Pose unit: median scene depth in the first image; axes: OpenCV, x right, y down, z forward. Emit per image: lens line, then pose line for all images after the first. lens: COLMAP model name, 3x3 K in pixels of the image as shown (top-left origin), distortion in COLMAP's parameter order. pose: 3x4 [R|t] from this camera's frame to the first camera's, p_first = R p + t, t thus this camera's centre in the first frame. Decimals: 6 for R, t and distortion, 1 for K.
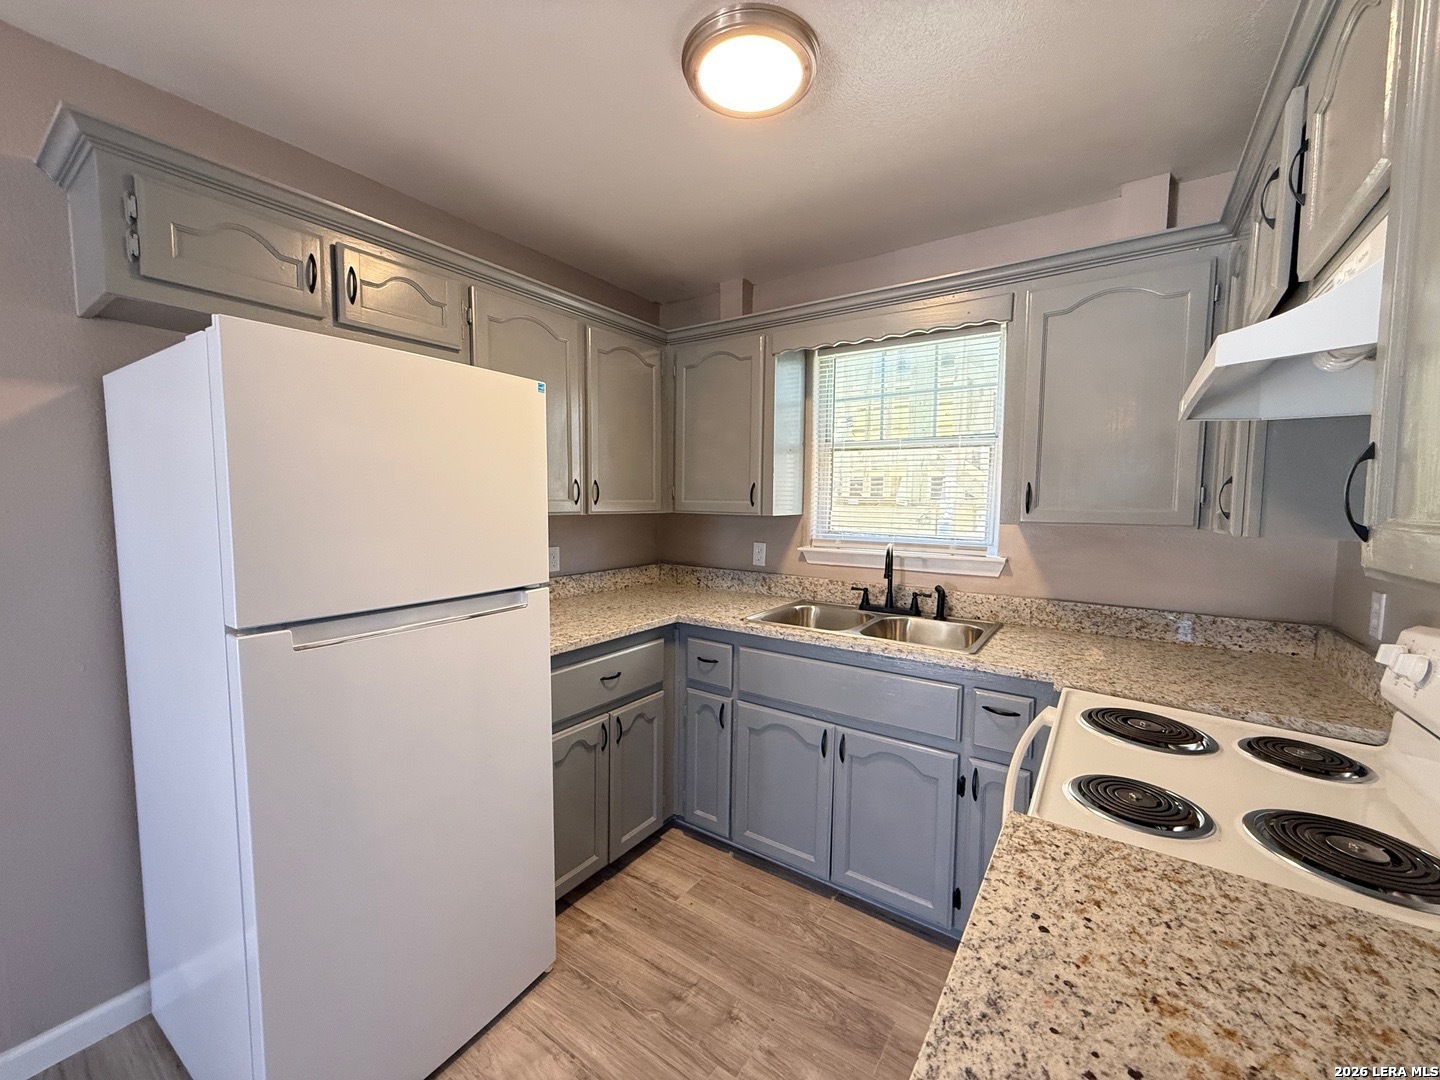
lens RADIAL K [[572.9, 0, 725.1], [0, 572.9, 542.8], [0, 0, 1]] dist [0.002222, 0.000025]
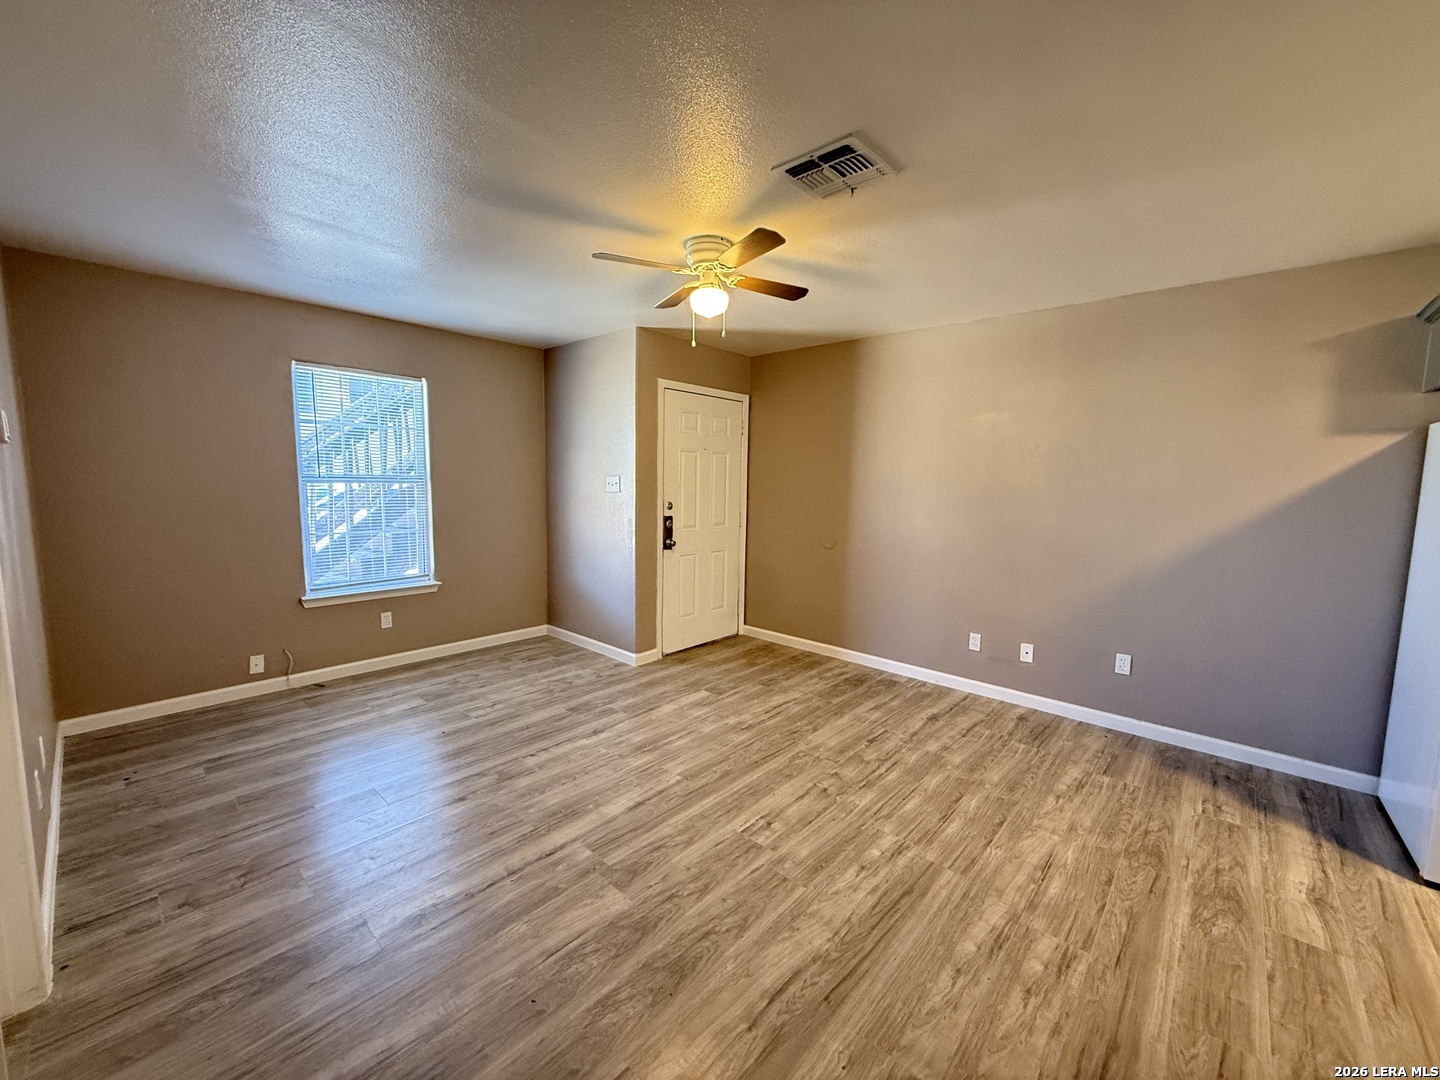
lens RADIAL K [[572.9, 0, 707.1], [0, 572.9, 541.2], [0, 0, 1]] dist [0.002222, 0.000025]
pose [[-0.148320, 0.093957, -0.984466, 0.671669], [-0.096752, 0.989322, 0.108997, 0.053689], [0.984195, 0.111416, -0.137646, -0.598346]]
